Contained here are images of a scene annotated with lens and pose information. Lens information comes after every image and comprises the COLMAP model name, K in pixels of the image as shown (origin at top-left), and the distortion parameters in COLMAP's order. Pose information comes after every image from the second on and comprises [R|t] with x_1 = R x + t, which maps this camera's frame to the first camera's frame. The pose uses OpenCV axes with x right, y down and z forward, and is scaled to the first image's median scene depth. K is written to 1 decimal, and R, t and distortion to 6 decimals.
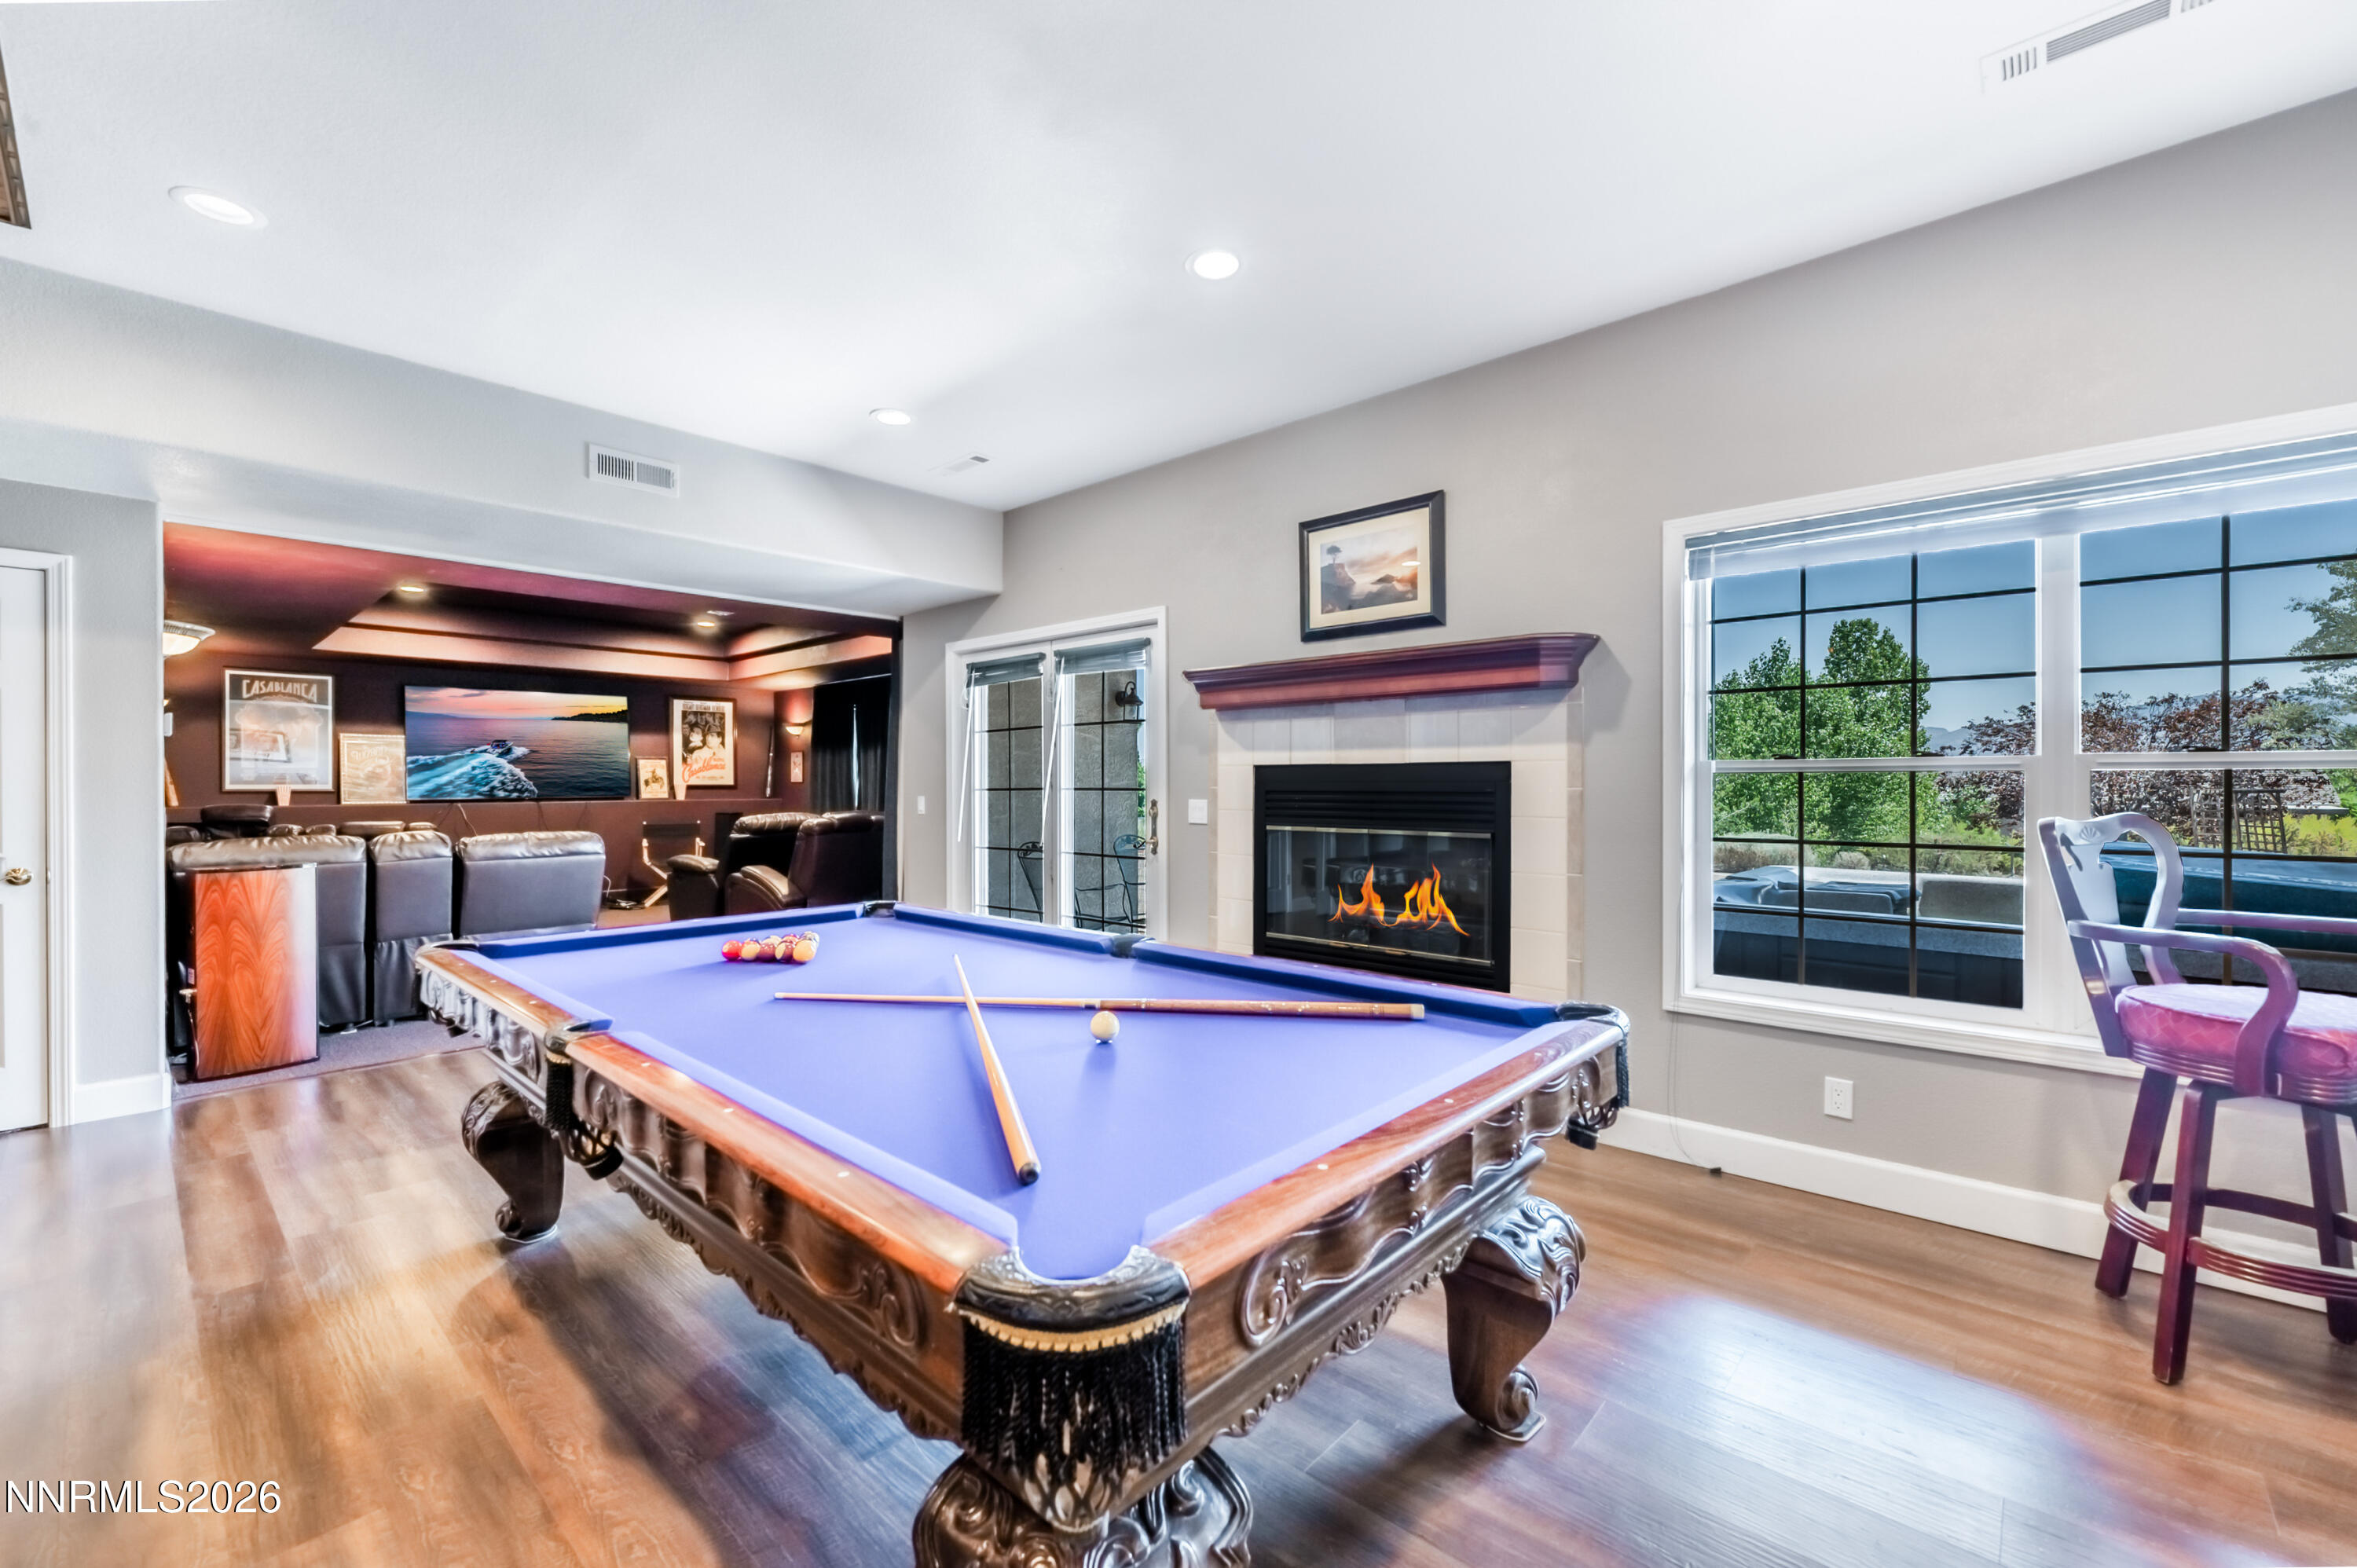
lens RADIAL K [[952.6, 0, 1174.1], [0, 952.6, 785.0], [0, 0, 1]] dist [-0.000612, -0.000301]
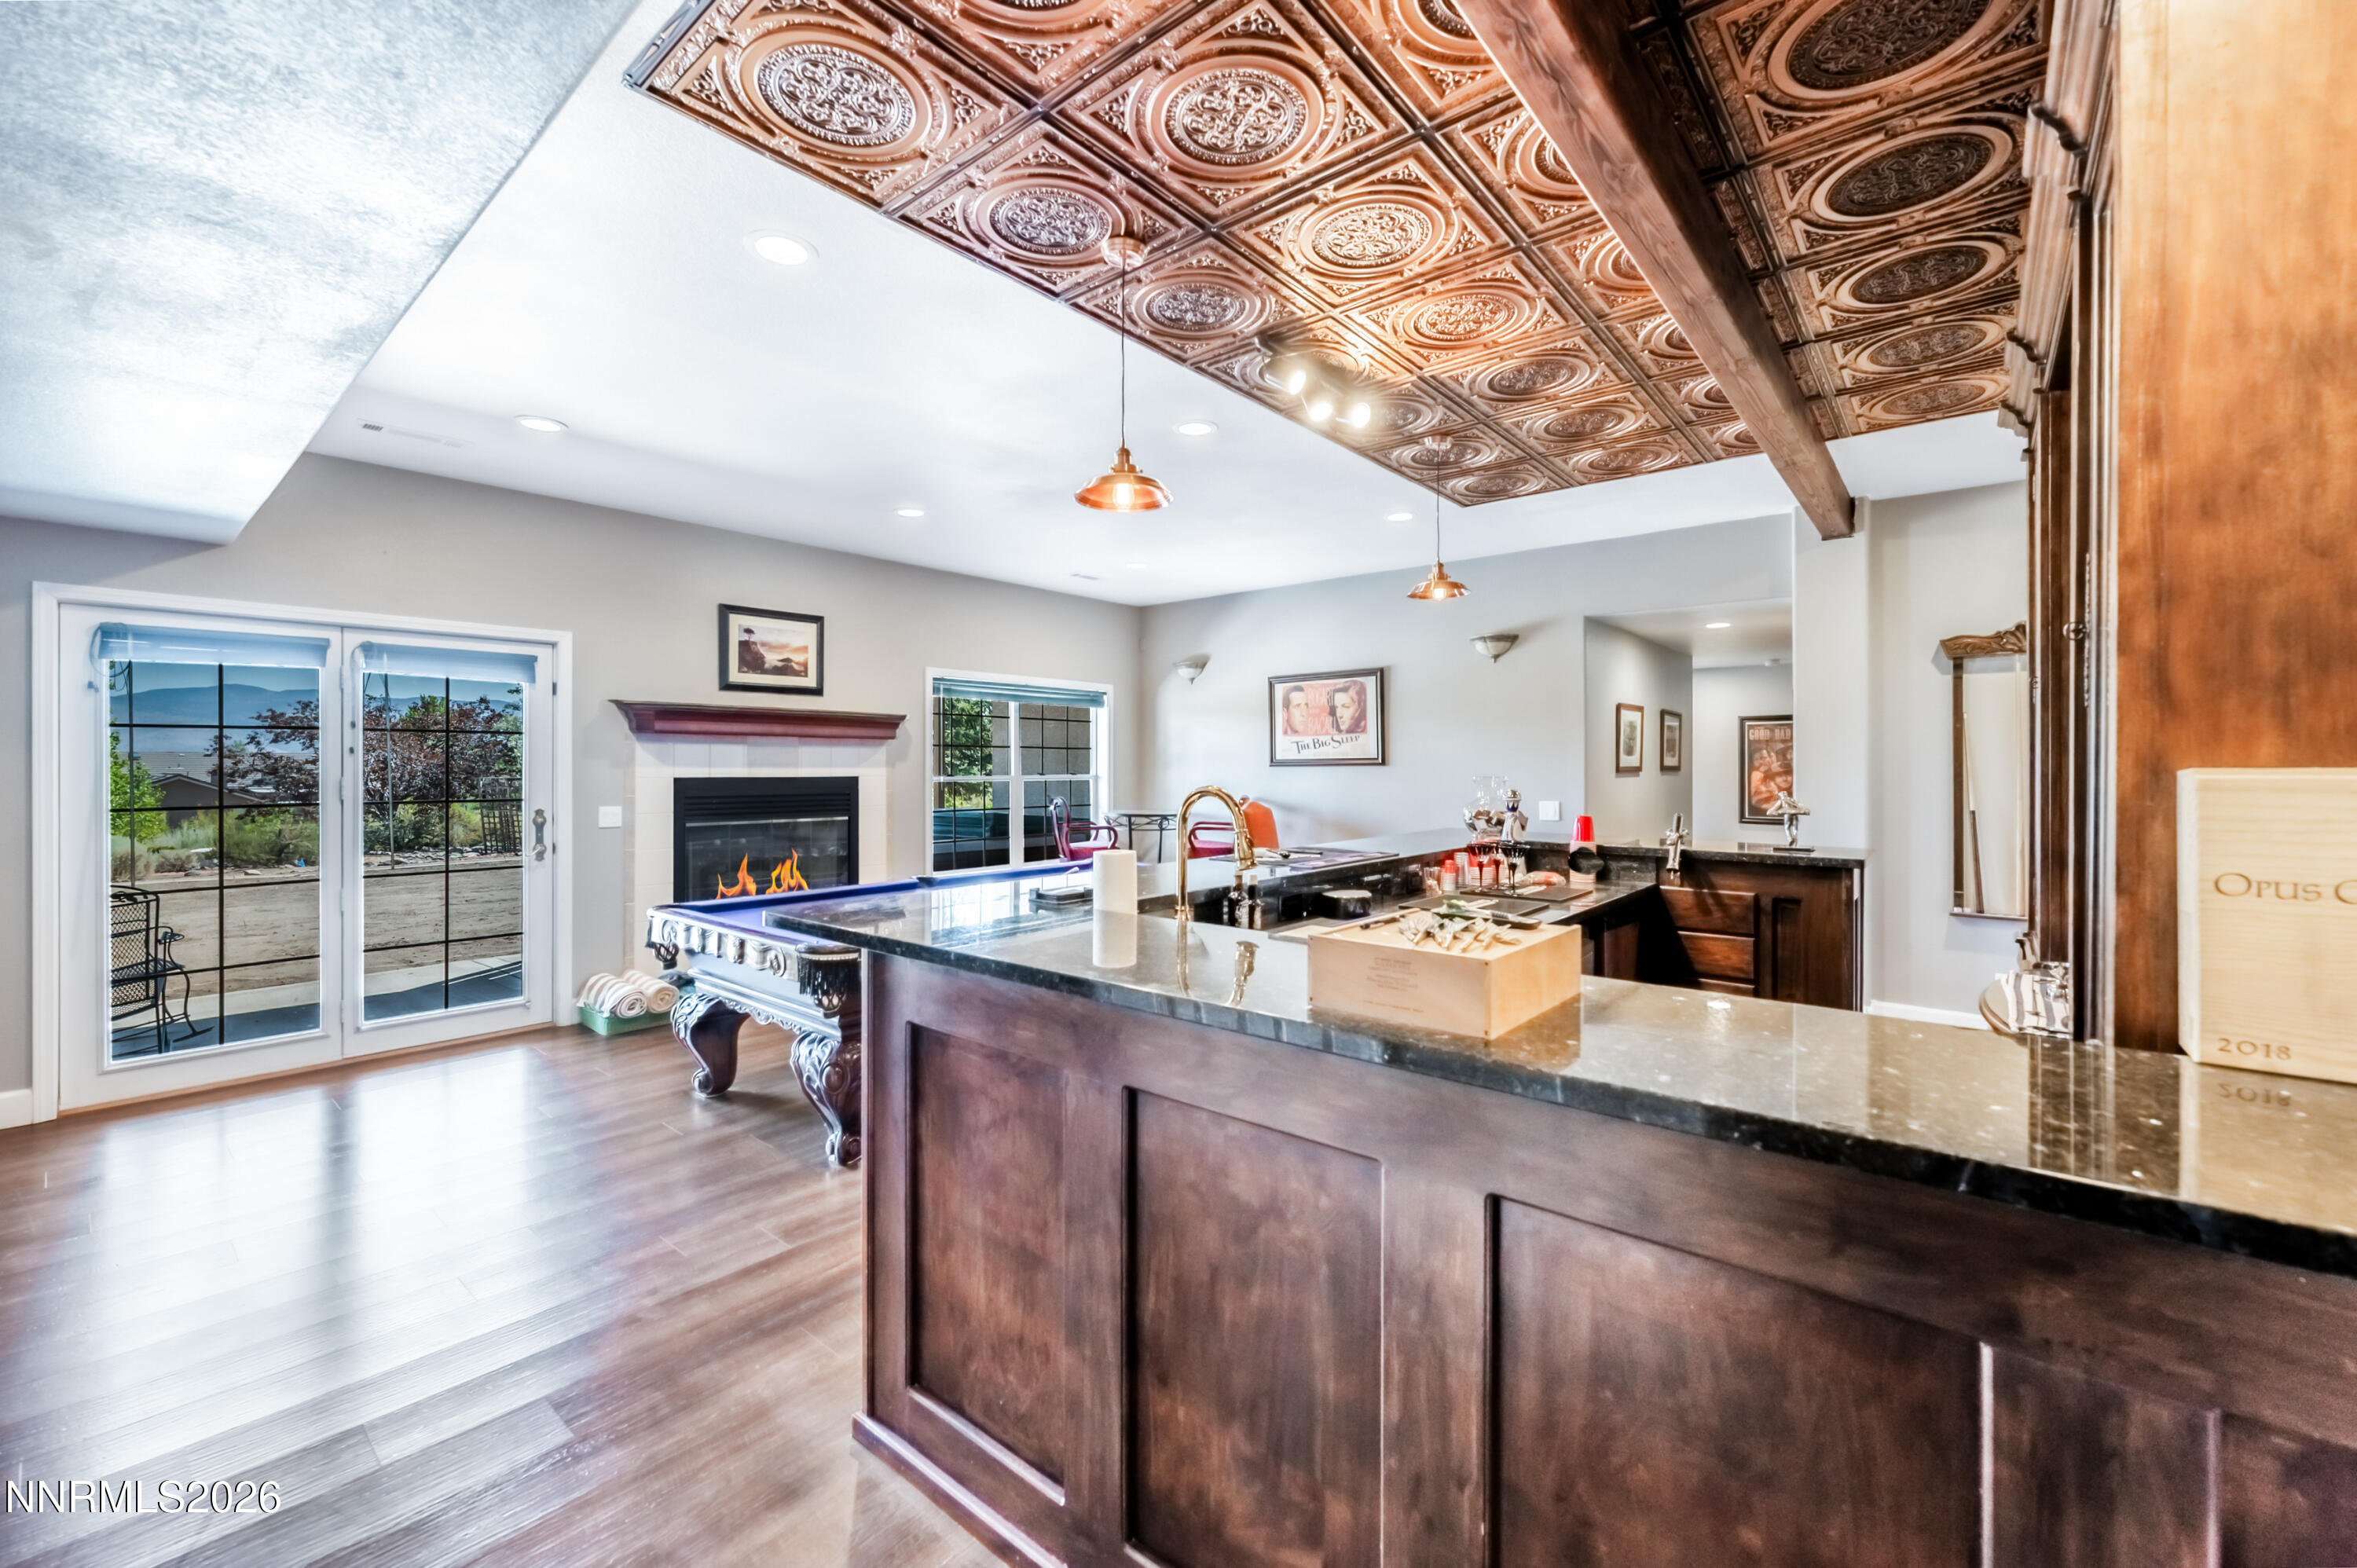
lens RADIAL K [[952.6, 0, 1174.1], [0, 952.6, 785.0], [0, 0, 1]] dist [-0.000612, -0.000301]
pose [[-0.035210, -0.017424, 0.999228, -1.327753], [0.002285, 0.999844, 0.017515, -0.034322], [-0.999377, 0.002900, -0.035165, 0.400667]]
